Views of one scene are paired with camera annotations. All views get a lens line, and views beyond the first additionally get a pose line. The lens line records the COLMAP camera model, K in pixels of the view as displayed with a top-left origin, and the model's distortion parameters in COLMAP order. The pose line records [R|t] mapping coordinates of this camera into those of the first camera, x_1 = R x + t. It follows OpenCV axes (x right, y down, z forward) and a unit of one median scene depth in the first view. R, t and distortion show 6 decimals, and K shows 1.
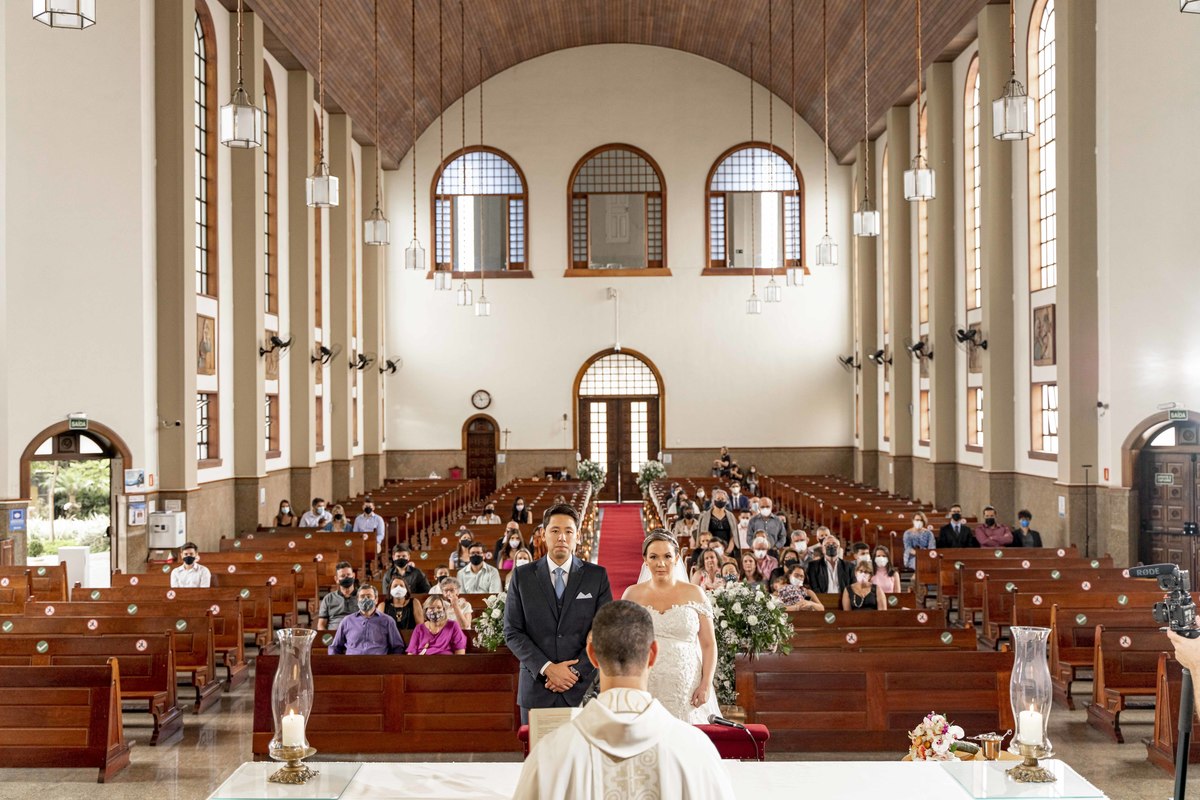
lens RADIAL K [[1343.4, 0, 596.2], [0, 1343.4, 399.6], [0, 0, 1]] dist [-0.002155, 0.000000]
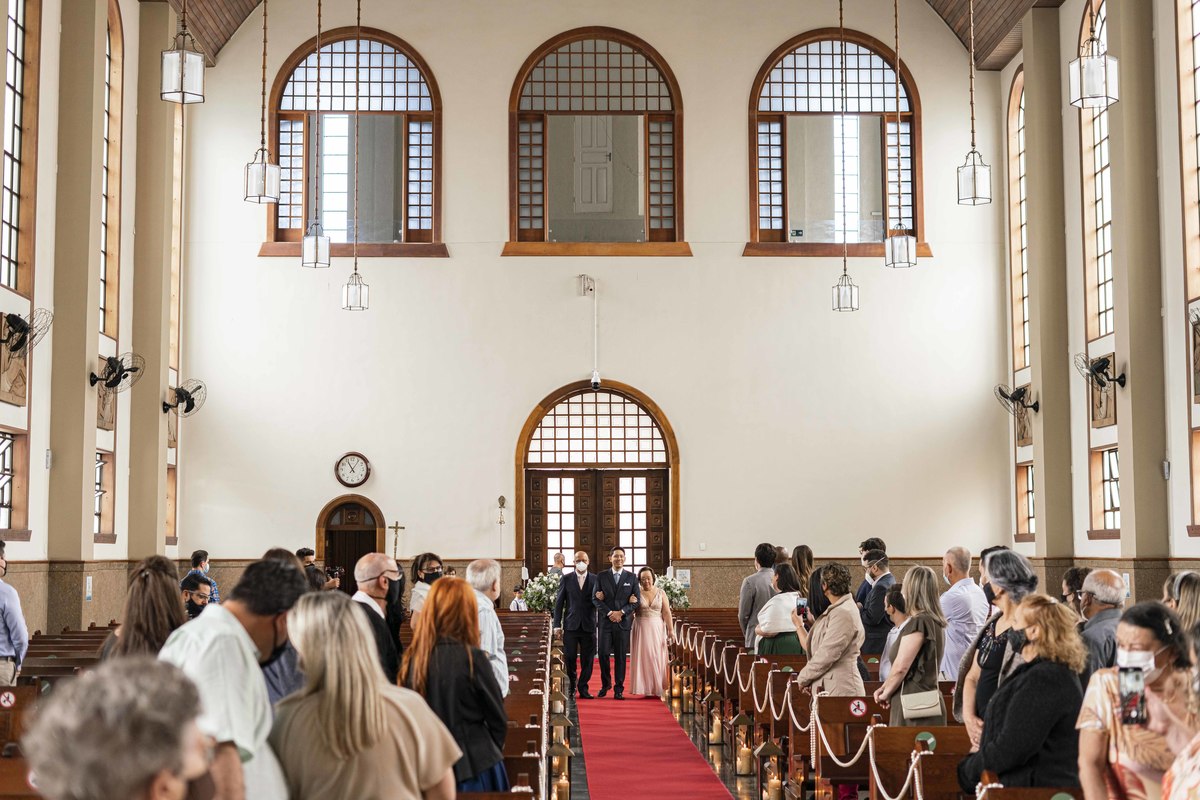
lens RADIAL K [[1734.7, 0, 609.2], [0, 1734.7, 396.0], [0, 0, 1]] dist [0.013228, 0.000000]
pose [[0.998804, 0.009245, 0.048007, -0.013593], [-0.004940, 0.996017, -0.089021, 0.033335], [-0.048638, 0.088677, 0.994872, 0.271400]]
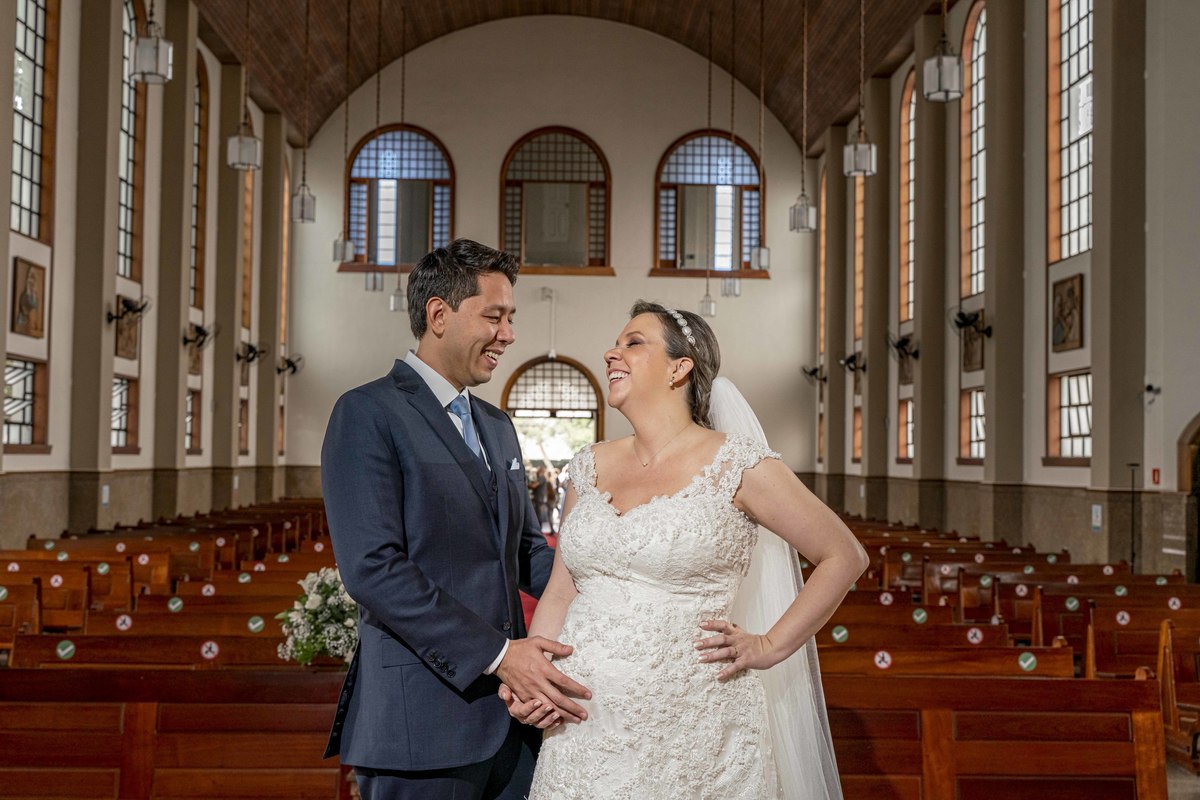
lens RADIAL K [[1343.4, 0, 595.7], [0, 1343.4, 415.1], [0, 0, 1]] dist [-0.002155, 0.000000]
pose [[0.998750, 0.024031, 0.043835, 0.006610], [-0.022731, 0.999294, -0.029916, 0.026647], [-0.044523, 0.028883, 0.998591, 0.115413]]
